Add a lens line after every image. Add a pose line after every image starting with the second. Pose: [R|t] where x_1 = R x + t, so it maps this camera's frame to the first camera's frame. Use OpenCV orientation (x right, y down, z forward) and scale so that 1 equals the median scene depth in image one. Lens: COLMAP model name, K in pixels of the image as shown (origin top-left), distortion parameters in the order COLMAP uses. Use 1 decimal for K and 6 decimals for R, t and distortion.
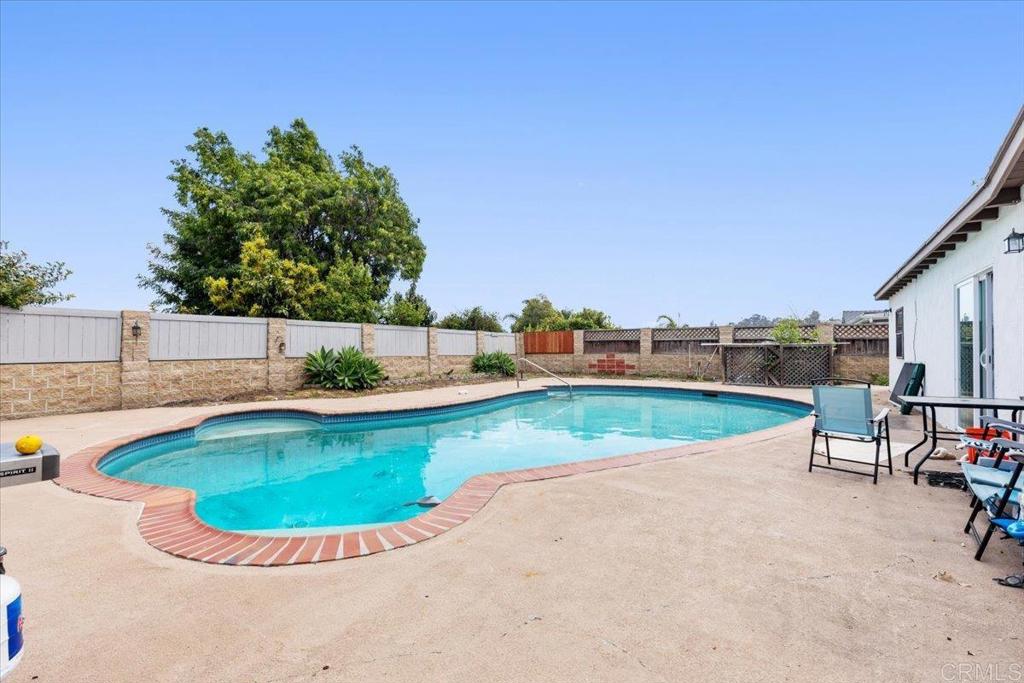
lens RADIAL K [[462.6, 0, 515.9], [0, 462.6, 342.5], [0, 0, 1]] dist [0.013634, -0.001019]
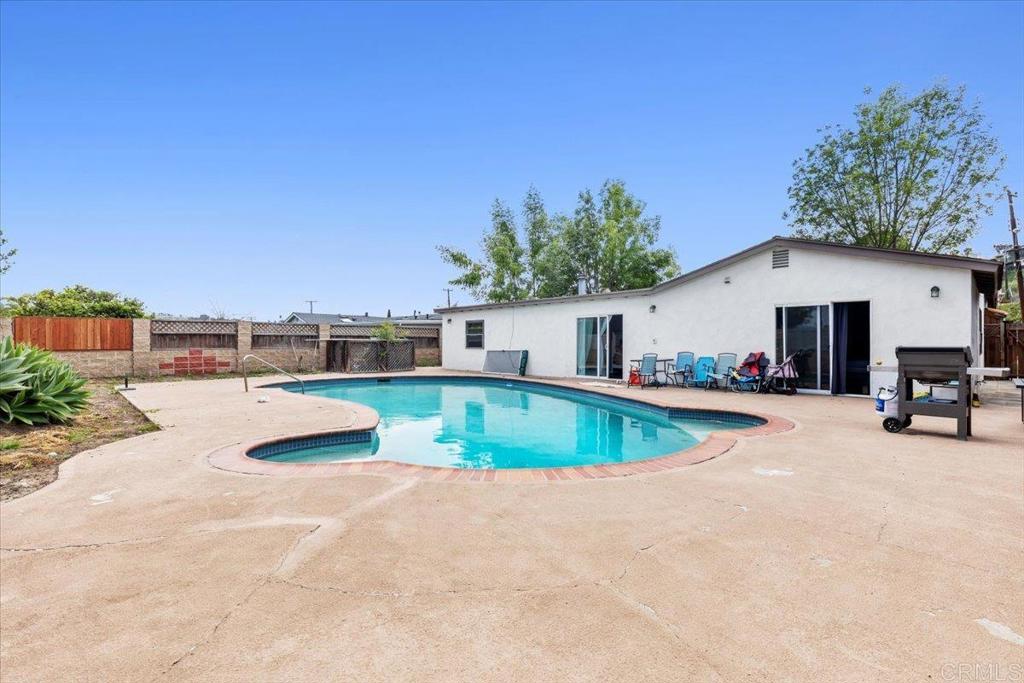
lens RADIAL K [[462.6, 0, 516.4], [0, 462.6, 343.5], [0, 0, 1]] dist [0.013634, -0.001019]
pose [[0.257371, 0.000036, 0.966313, -0.475110], [-0.010305, 0.999943, 0.002707, 0.004880], [-0.966258, -0.010654, 0.257357, 0.226982]]
